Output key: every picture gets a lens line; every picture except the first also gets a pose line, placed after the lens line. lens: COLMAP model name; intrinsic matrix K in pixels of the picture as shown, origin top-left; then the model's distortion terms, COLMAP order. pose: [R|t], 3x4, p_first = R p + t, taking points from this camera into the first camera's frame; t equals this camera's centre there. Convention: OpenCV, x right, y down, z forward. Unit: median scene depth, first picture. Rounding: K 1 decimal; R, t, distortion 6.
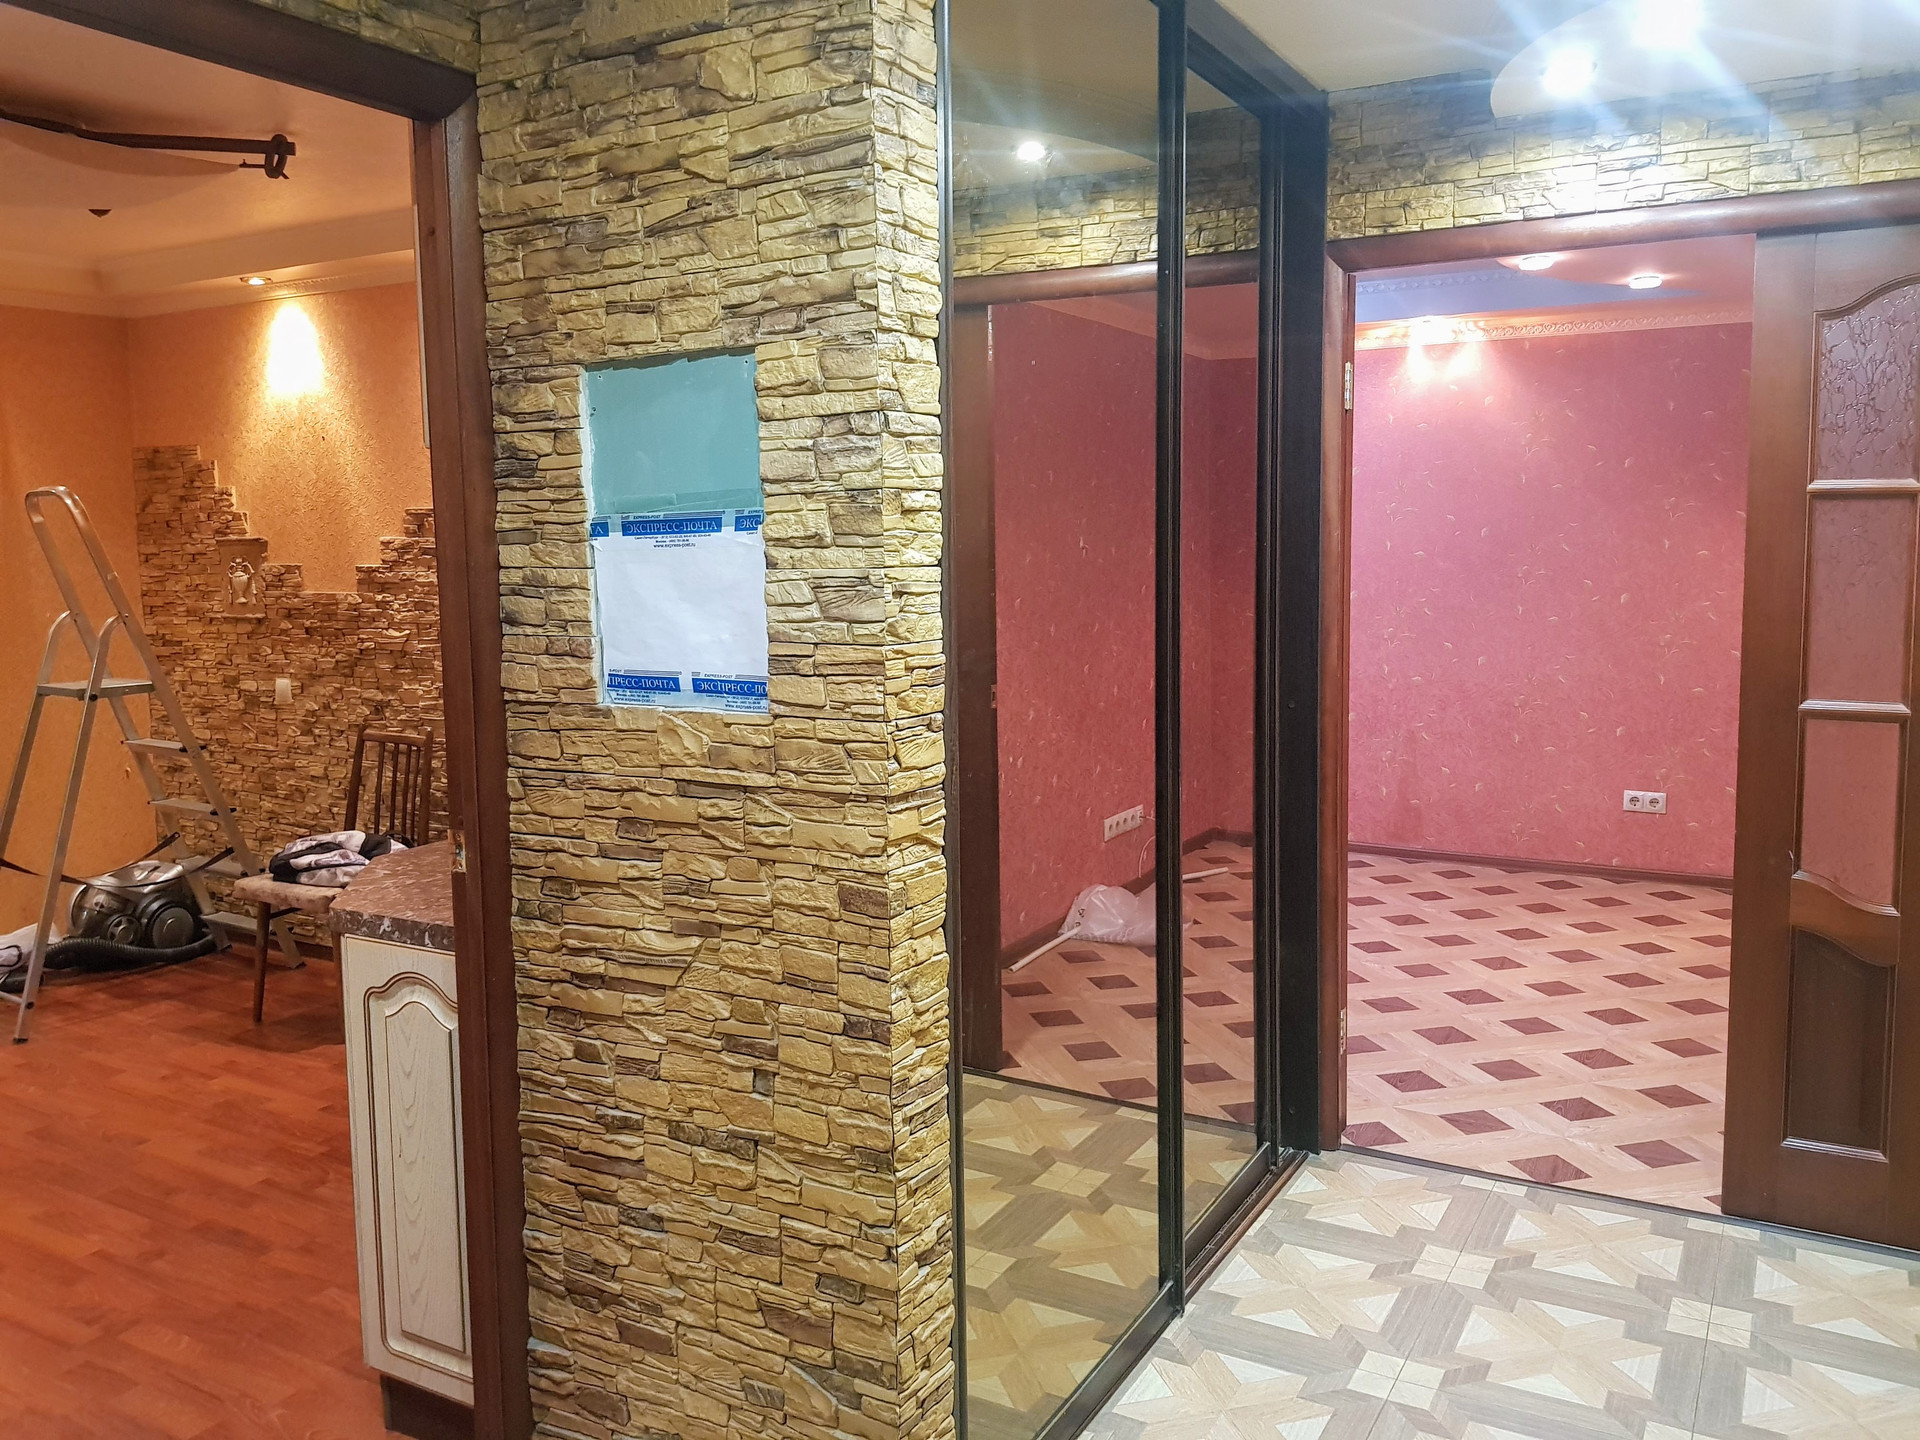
lens RADIAL K [[1511.3, 0, 962.1], [0, 1511.3, 666.8], [0, 0, 1]] dist [0.051569, -0.083241]
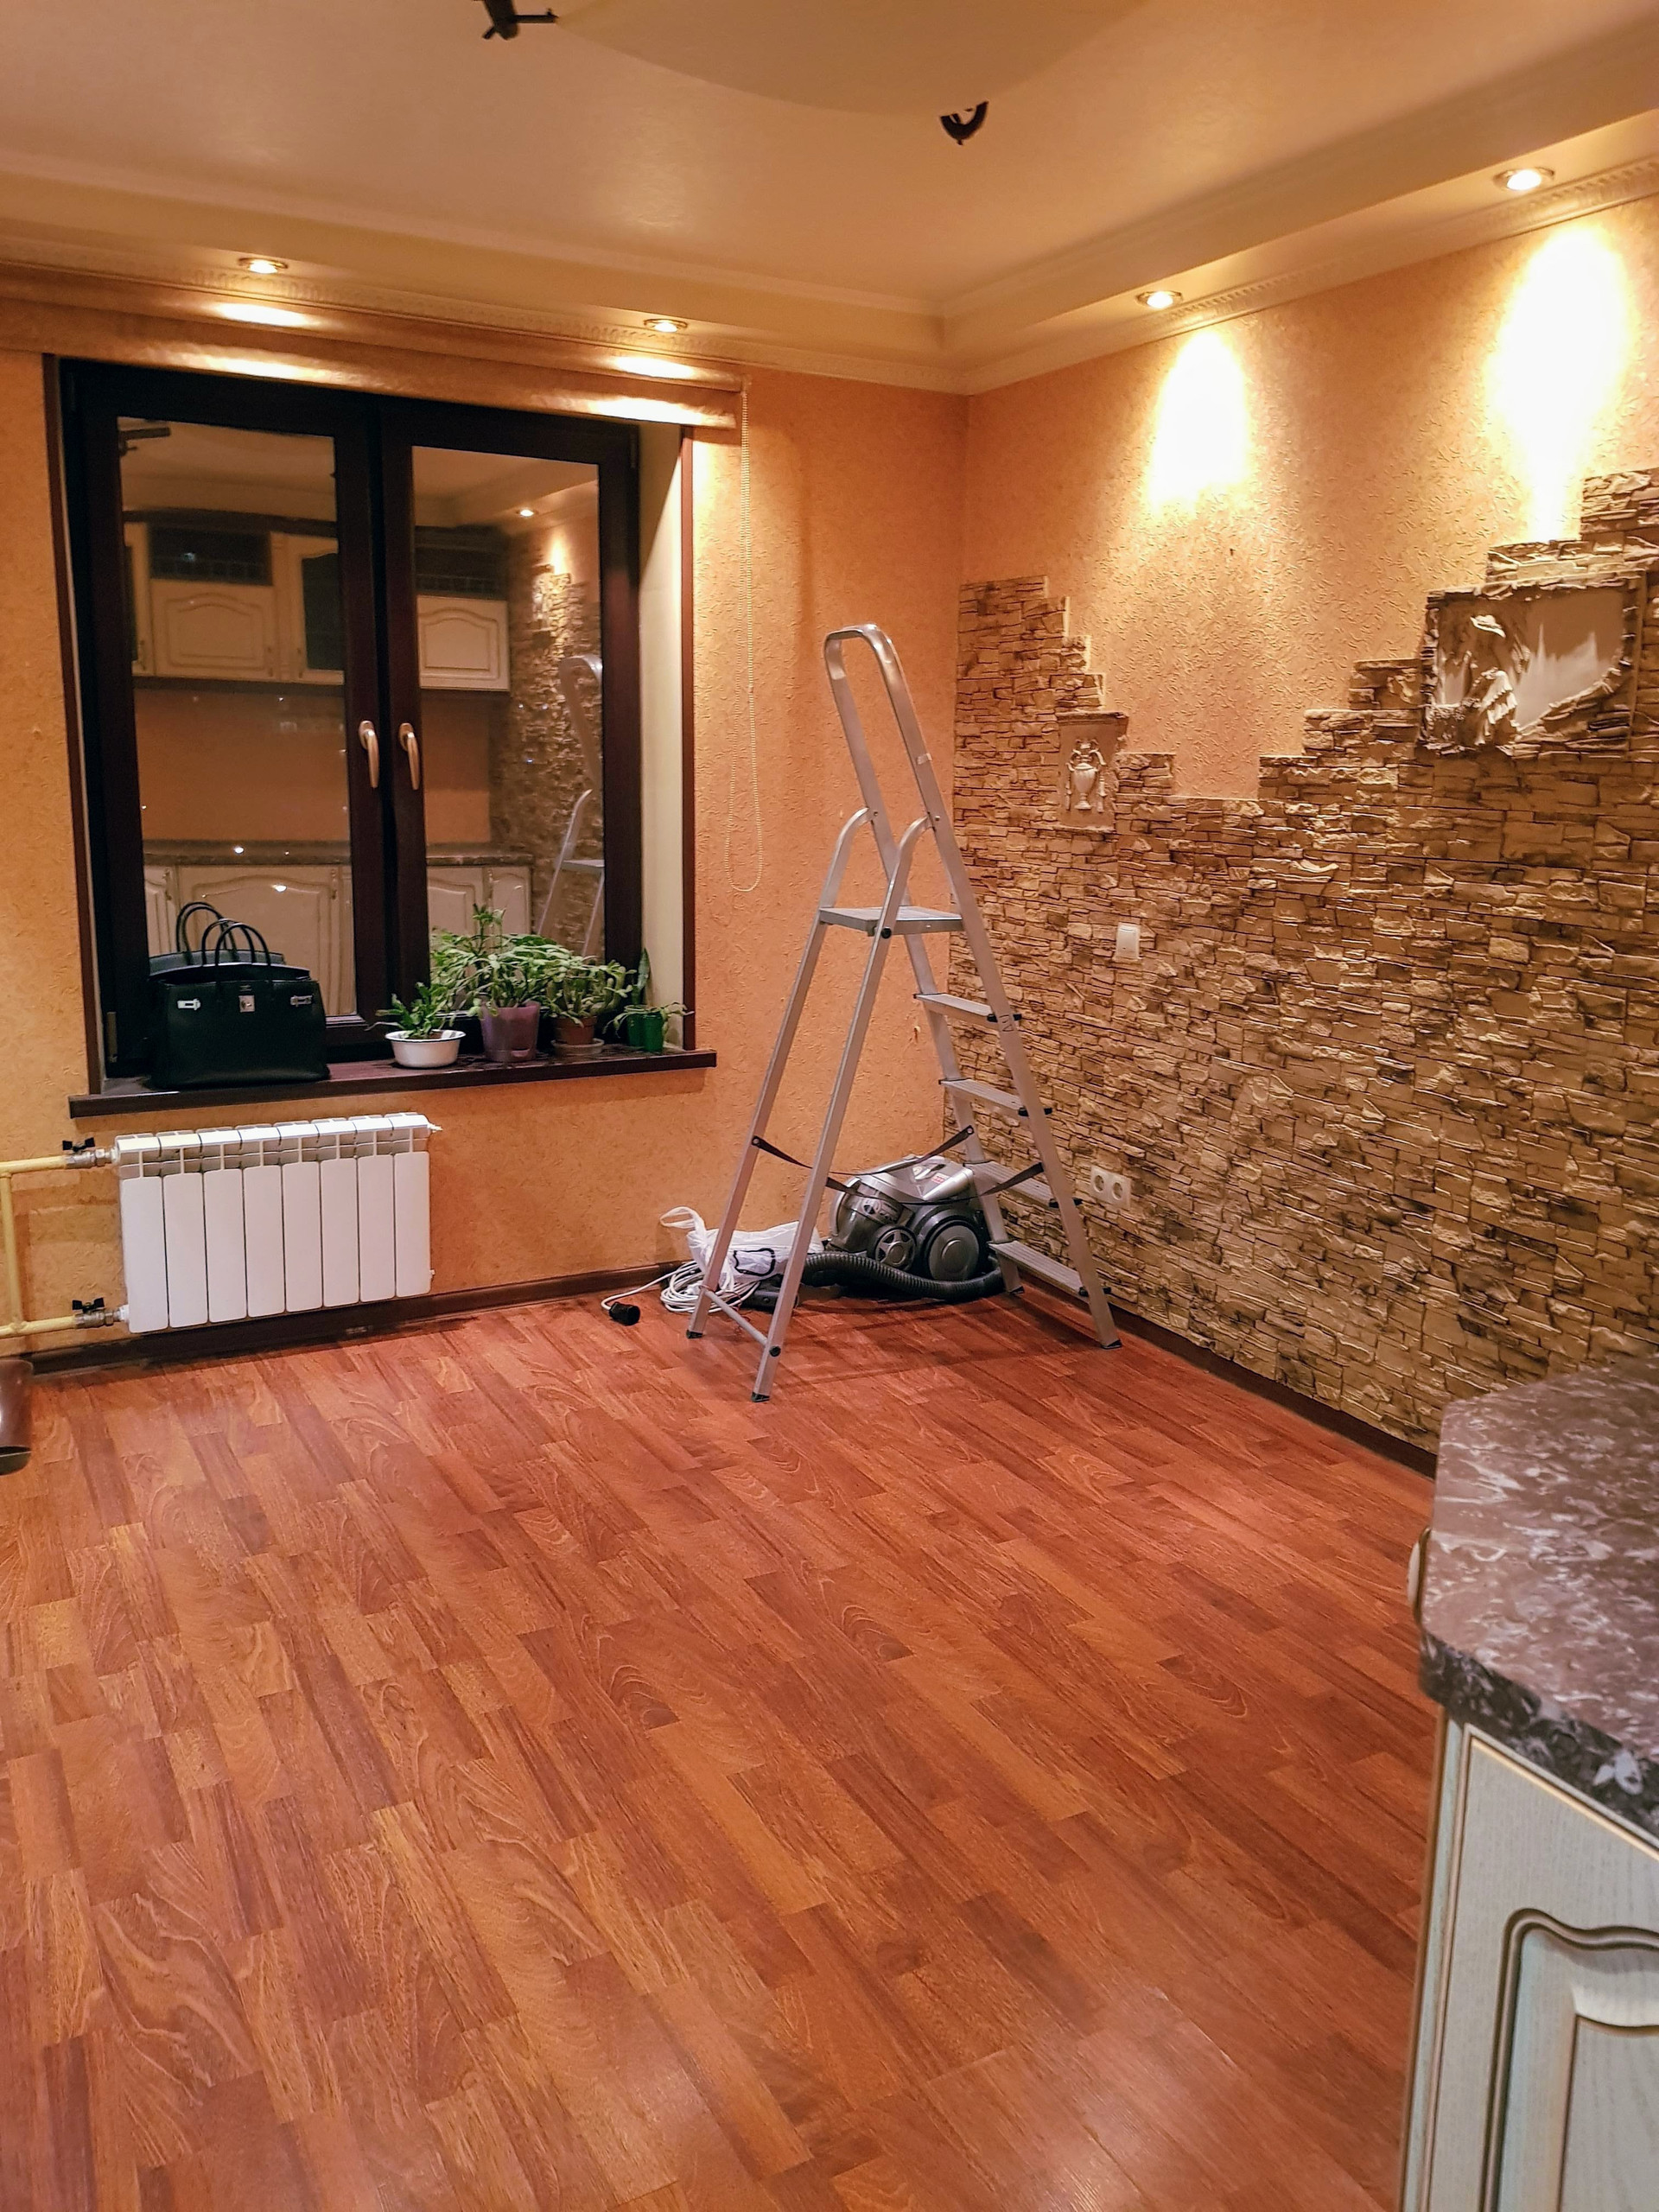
lens RADIAL K [[1724.8, 0, 827.9], [0, 1724.8, 1066.3], [0, 0, 1]] dist [0.088045, -0.160634]
pose [[0.850127, 0.122536, -0.512122, -0.161005], [-0.076668, 0.990987, 0.109845, -0.003998], [0.520966, -0.054119, 0.851860, 0.275564]]
